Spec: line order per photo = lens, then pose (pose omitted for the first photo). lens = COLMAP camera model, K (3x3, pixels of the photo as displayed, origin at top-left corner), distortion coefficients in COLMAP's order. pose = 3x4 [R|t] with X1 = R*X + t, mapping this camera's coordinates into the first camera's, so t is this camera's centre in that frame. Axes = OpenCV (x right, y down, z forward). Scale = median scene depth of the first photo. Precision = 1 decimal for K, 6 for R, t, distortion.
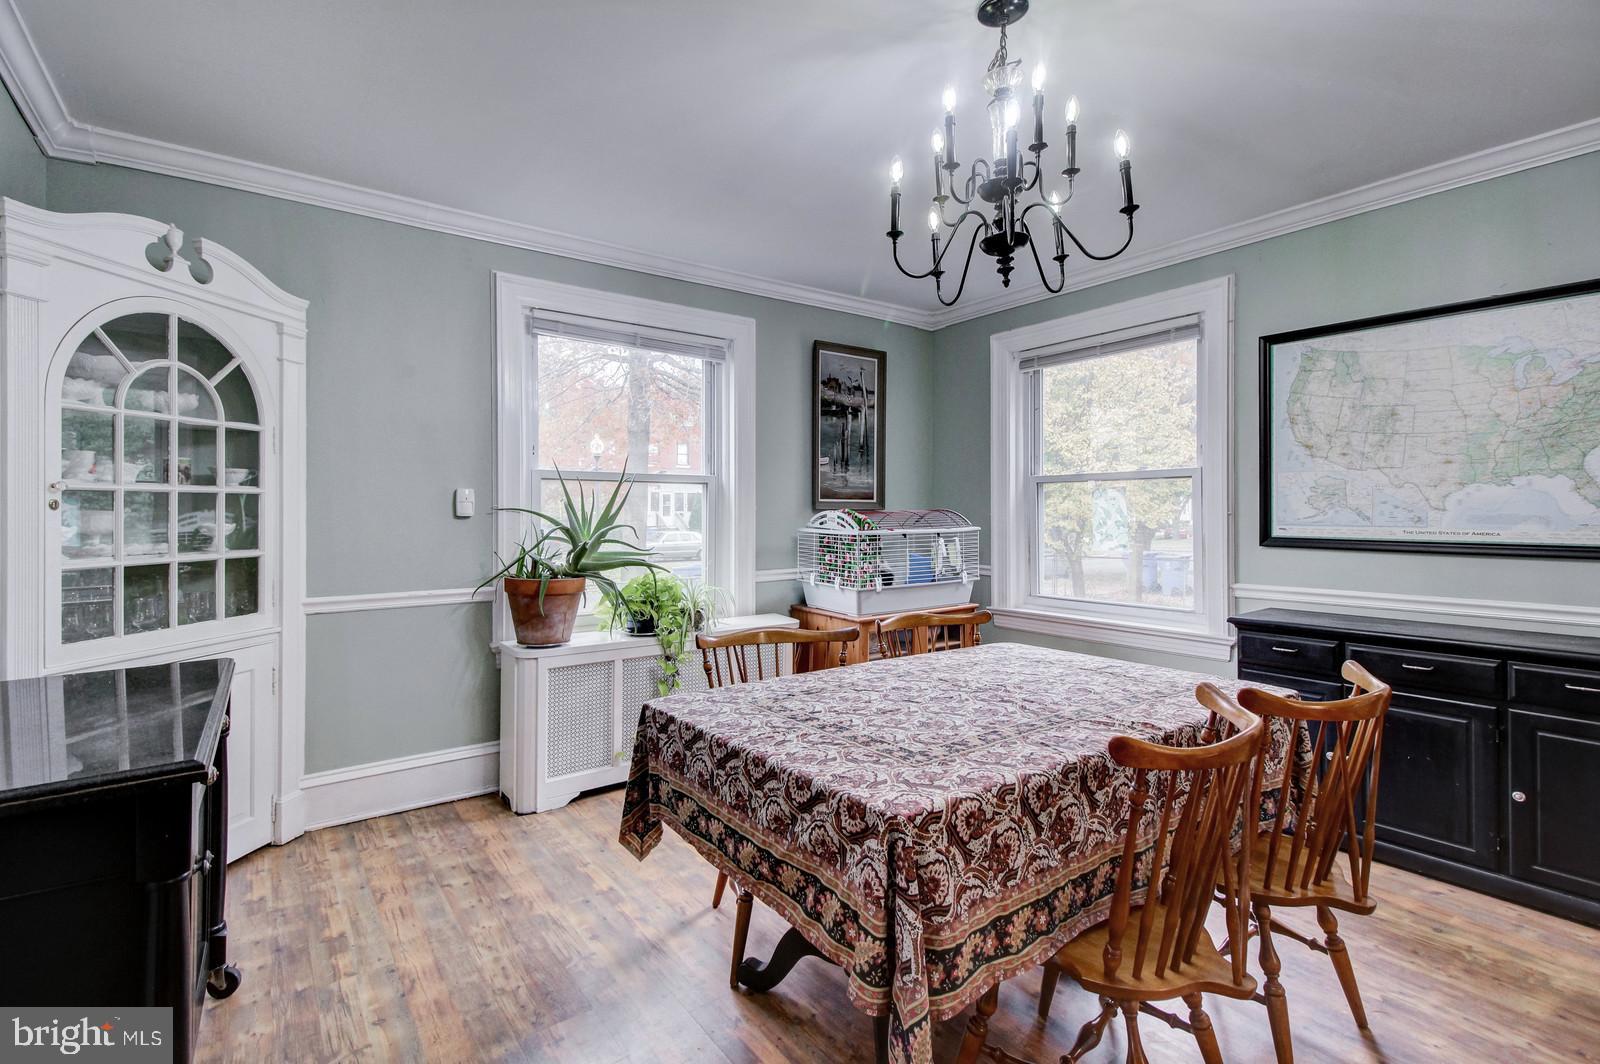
lens RADIAL K [[746.4, 0, 787.3], [0, 746.4, 514.3], [0, 0, 1]] dist [0.019527, -0.000146]
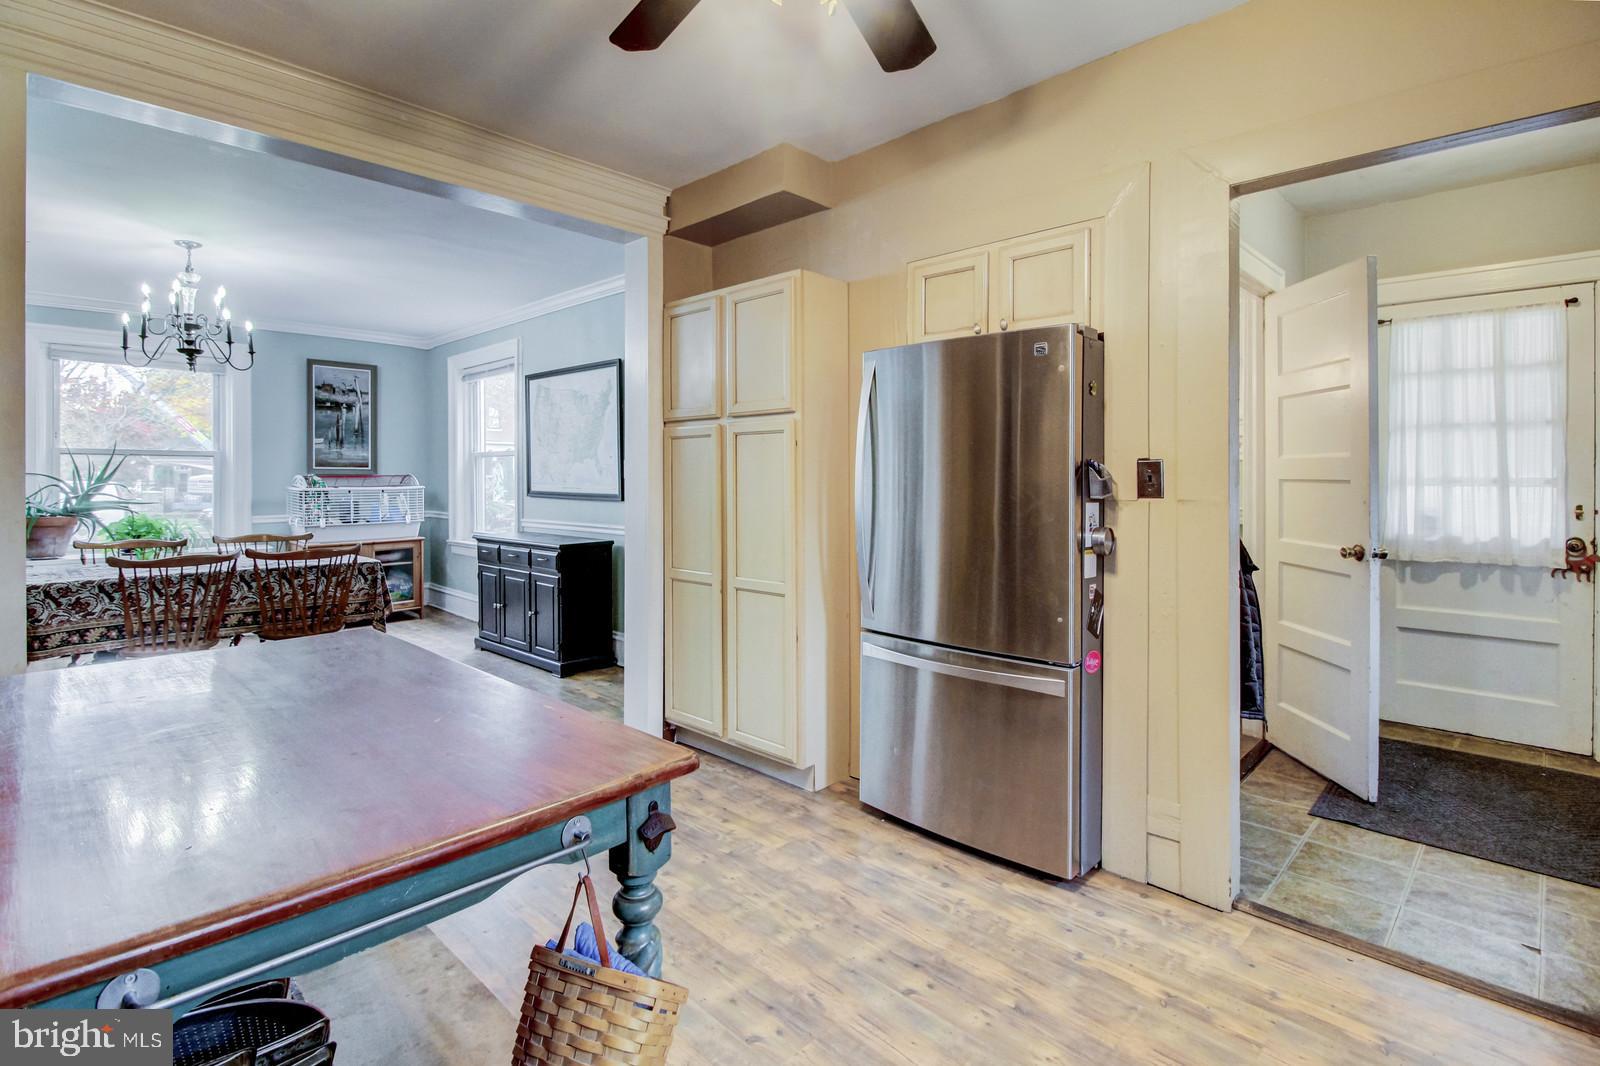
lens RADIAL K [[784.8, 0, 803.4], [0, 784.8, 480.6], [0, 0, 1]] dist [-0.001104, -0.000618]
pose [[0.985894, 0.001956, 0.167362, 0.906350], [-0.002479, 0.999993, 0.002921, -0.000678], [-0.167355, -0.003294, 0.985891, -0.835863]]
